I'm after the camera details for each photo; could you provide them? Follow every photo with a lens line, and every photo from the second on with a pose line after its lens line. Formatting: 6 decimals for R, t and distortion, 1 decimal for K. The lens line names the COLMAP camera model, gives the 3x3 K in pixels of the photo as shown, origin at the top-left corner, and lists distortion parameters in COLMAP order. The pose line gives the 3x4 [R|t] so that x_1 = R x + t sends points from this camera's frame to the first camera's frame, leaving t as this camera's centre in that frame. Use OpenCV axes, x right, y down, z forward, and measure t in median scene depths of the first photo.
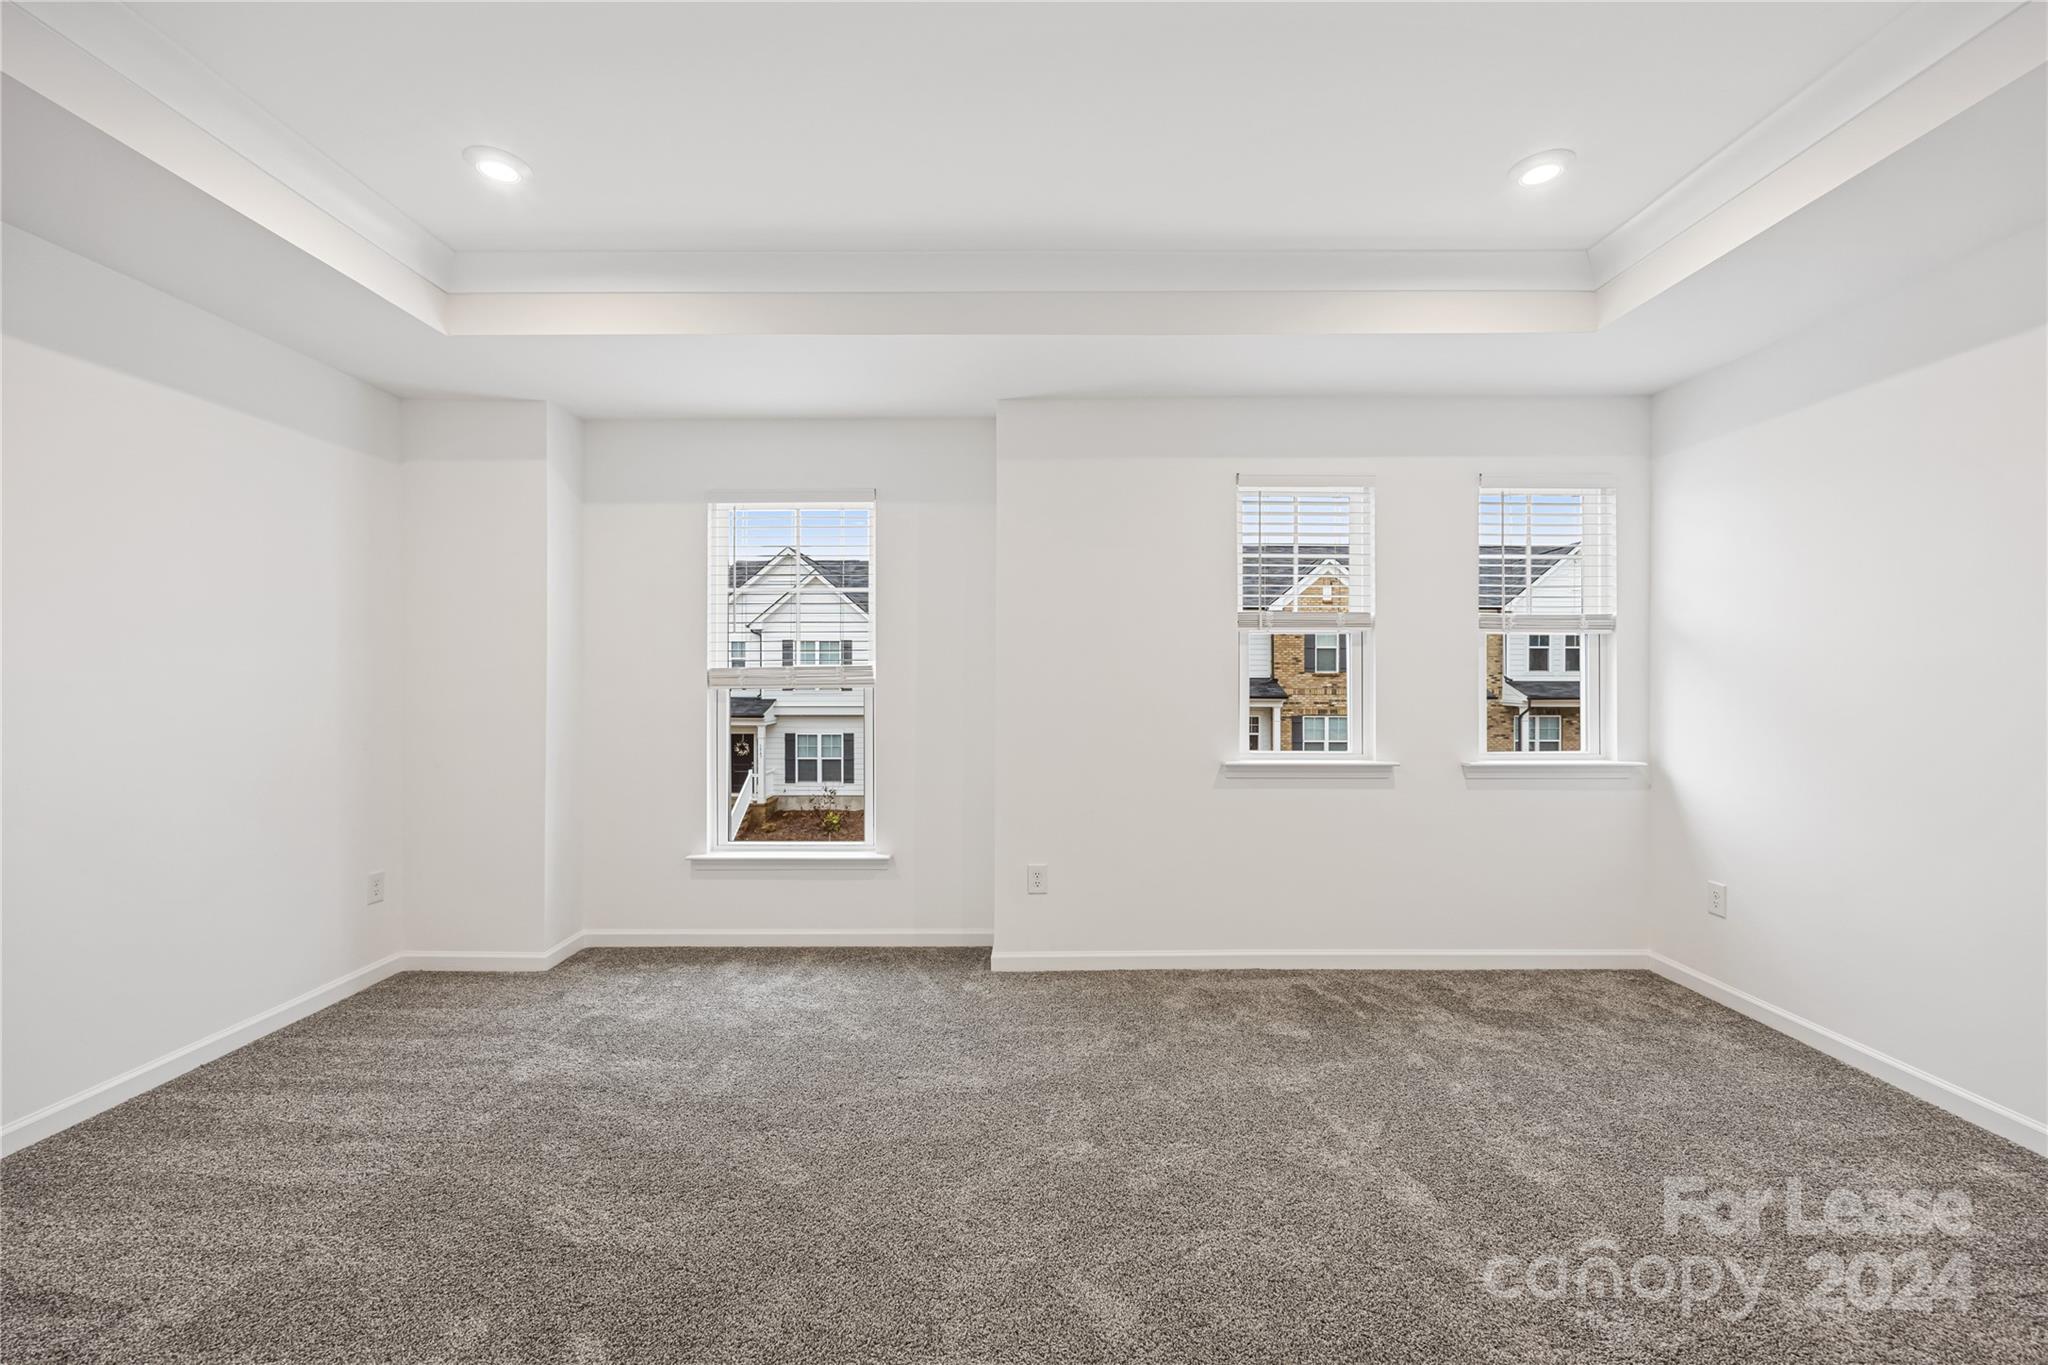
lens RADIAL K [[818.1, 0, 1024.2], [0, 818.1, 678.2], [0, 0, 1]] dist [-0.001135, 0.000186]
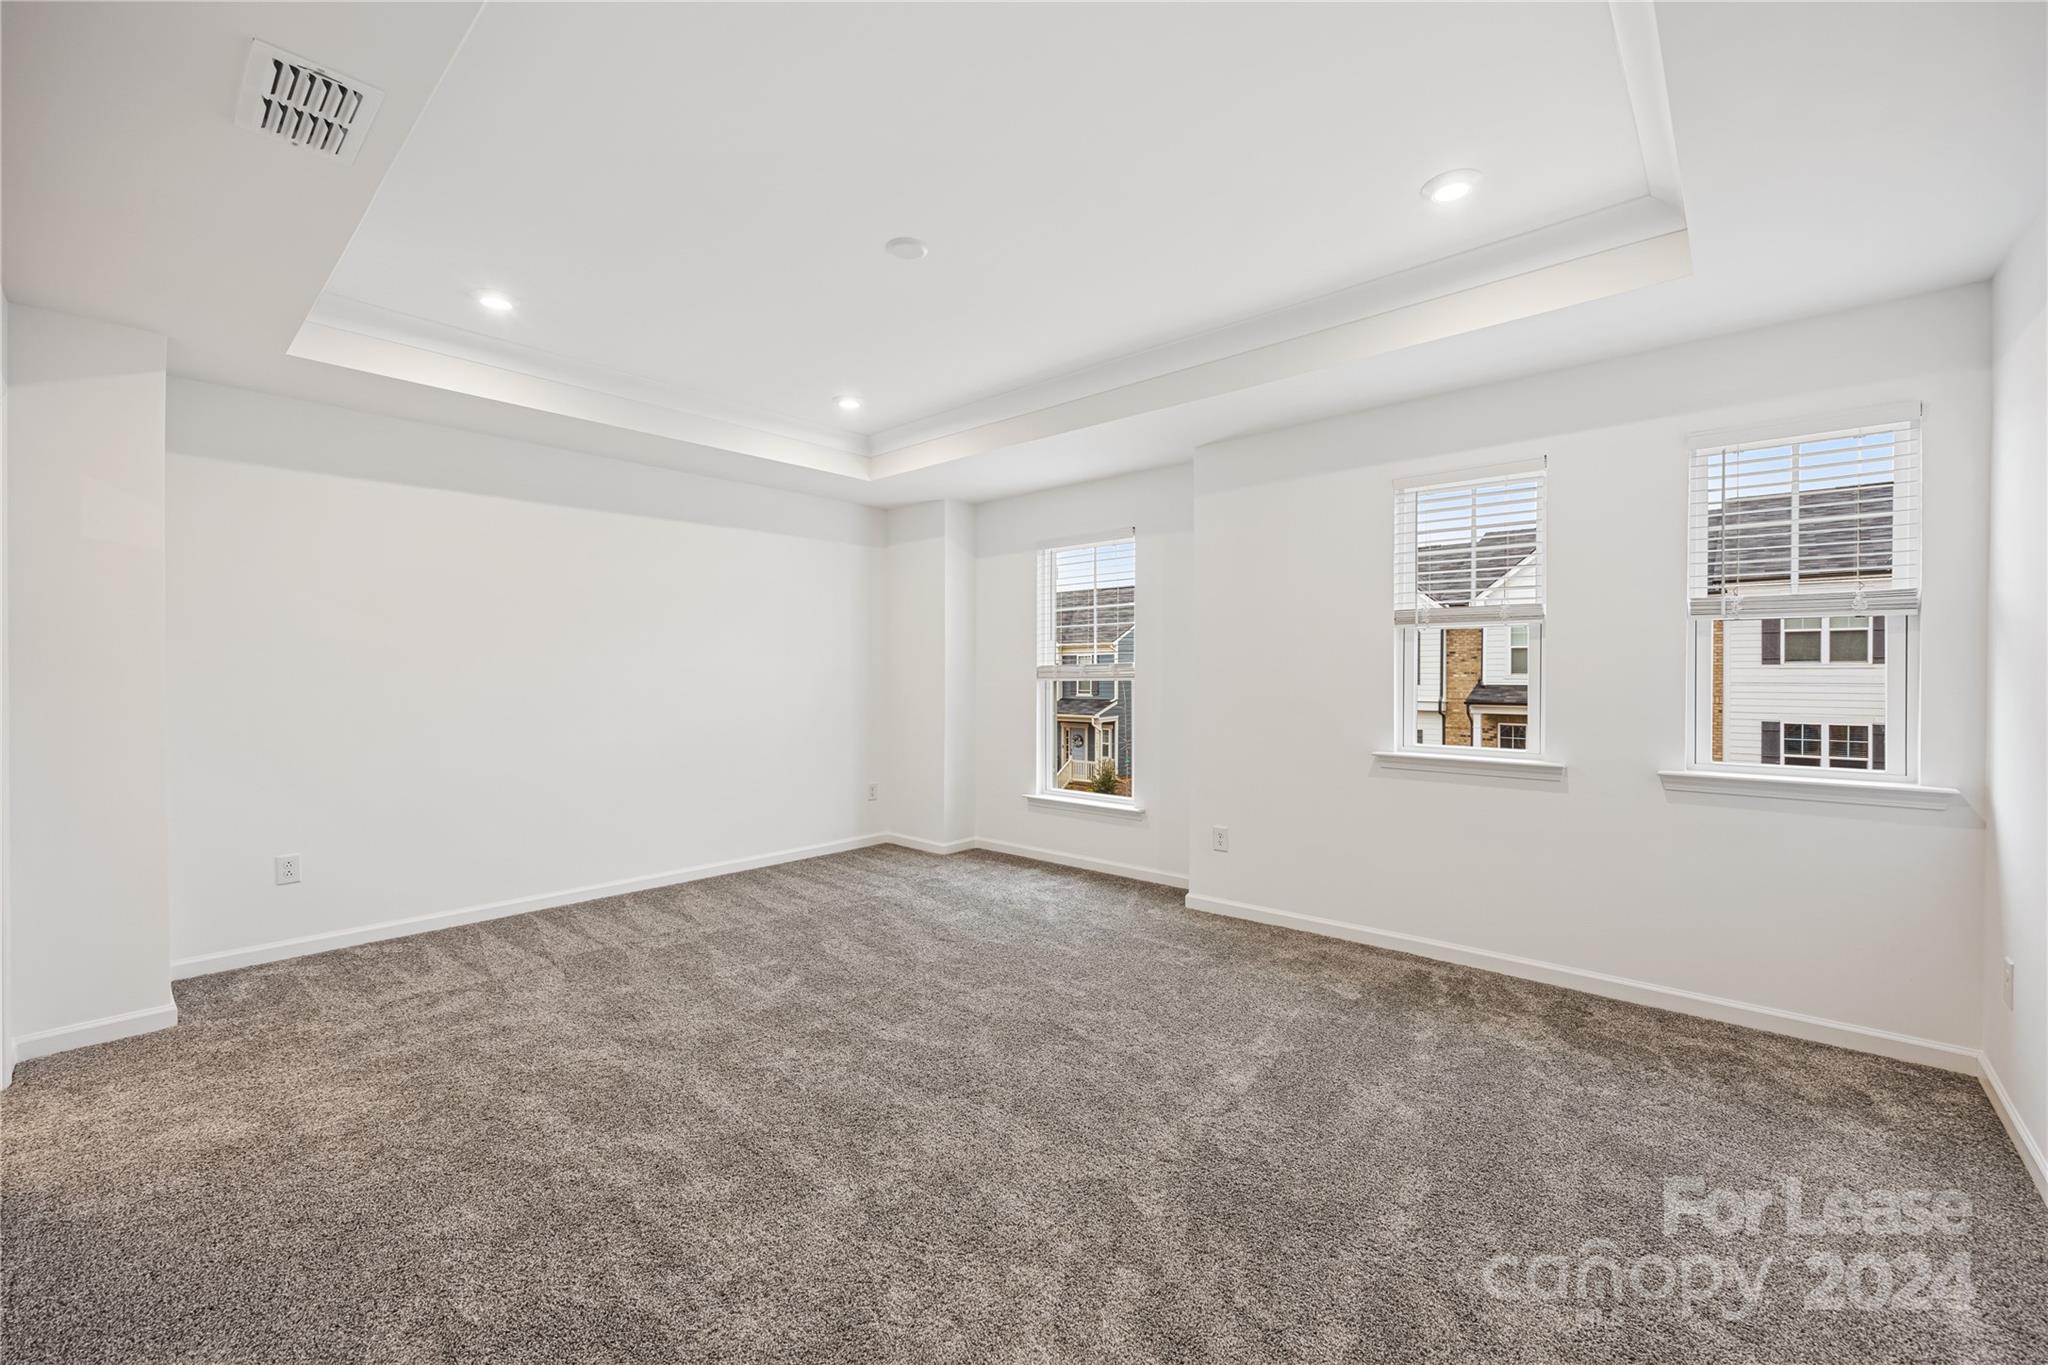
lens RADIAL K [[818.1, 0, 1020.3], [0, 818.1, 680.1], [0, 0, 1]] dist [-0.001135, 0.000186]
pose [[0.746409, 0.007229, -0.665448, 0.614685], [0.002225, 0.999908, 0.013358, -0.007322], [0.665483, -0.011451, 0.746325, -0.102608]]
